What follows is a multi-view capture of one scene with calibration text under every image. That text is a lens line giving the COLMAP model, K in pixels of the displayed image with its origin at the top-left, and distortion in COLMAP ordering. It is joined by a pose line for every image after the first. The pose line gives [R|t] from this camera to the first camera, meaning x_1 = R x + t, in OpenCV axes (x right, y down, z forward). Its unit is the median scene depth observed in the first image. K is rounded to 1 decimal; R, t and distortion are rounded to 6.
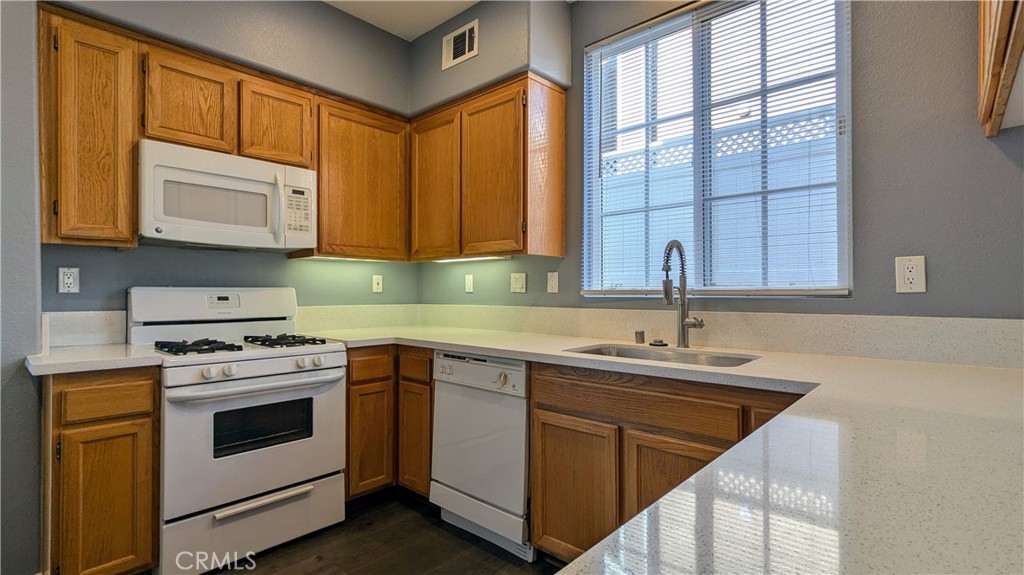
lens RADIAL K [[482.9, 0, 509.2], [0, 482.9, 292.9], [0, 0, 1]] dist [0.000968, -0.000954]
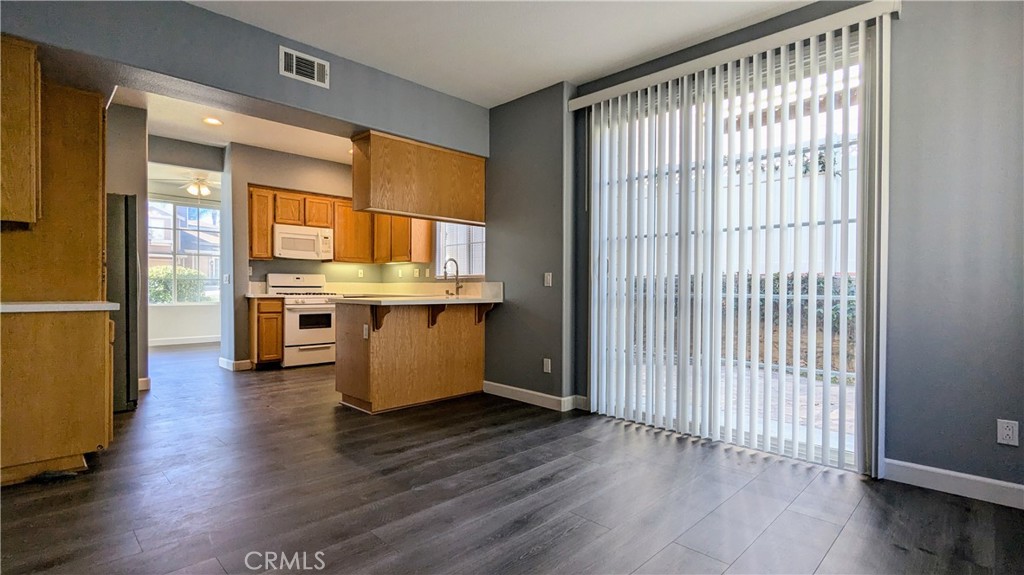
lens RADIAL K [[482.9, 0, 514.2], [0, 482.9, 290.7], [0, 0, 1]] dist [0.000968, -0.000954]
pose [[0.999498, 0.005742, -0.031150, 0.751366], [-0.005503, 0.999955, 0.007757, 0.058668], [0.031193, -0.007582, 0.999485, -1.791394]]
